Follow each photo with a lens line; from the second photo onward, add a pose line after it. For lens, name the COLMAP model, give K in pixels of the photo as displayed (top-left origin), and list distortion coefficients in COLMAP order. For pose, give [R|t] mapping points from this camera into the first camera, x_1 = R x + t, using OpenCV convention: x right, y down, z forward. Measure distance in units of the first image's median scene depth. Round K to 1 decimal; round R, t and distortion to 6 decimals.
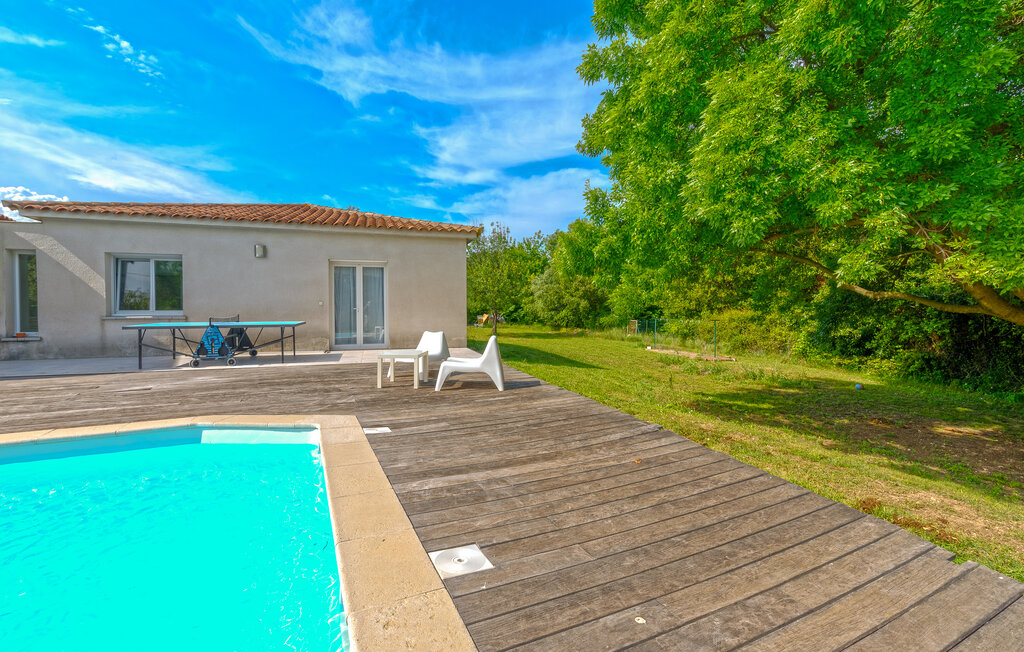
lens RADIAL K [[439.8, 0, 512.3], [0, 439.8, 317.8], [0, 0, 1]] dist [-0.002803, 0.000001]
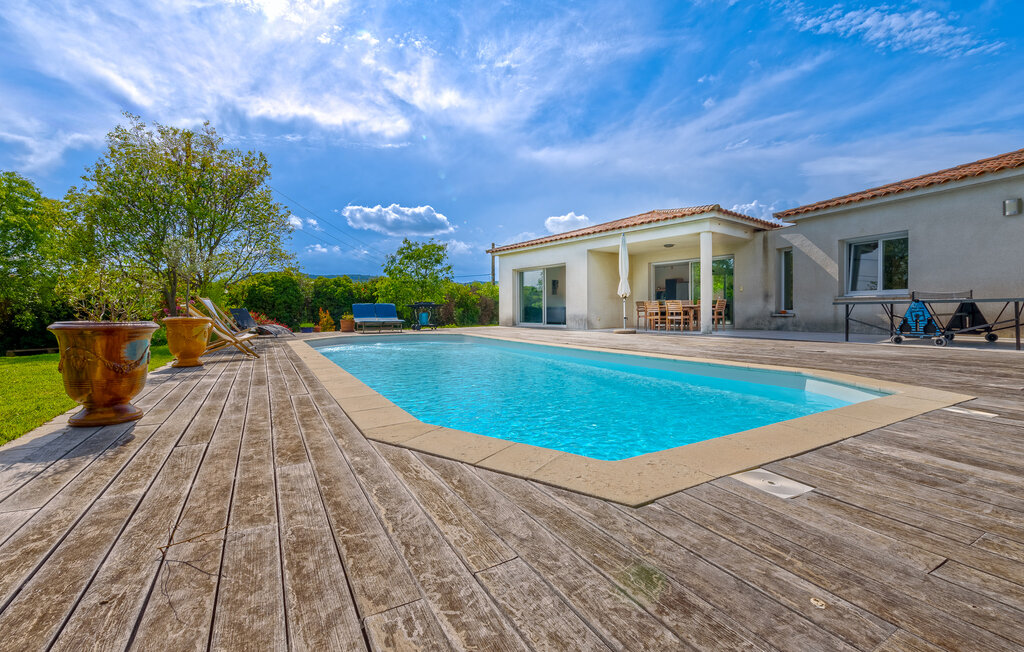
lens RADIAL K [[439.8, 0, 512.9], [0, 439.8, 323.7], [0, 0, 1]] dist [-0.002803, 0.000001]
pose [[0.071697, 0.029301, -0.996996, 0.158651], [-0.004609, 0.999567, 0.029046, 0.039338], [0.997416, 0.002513, 0.071801, 0.079936]]
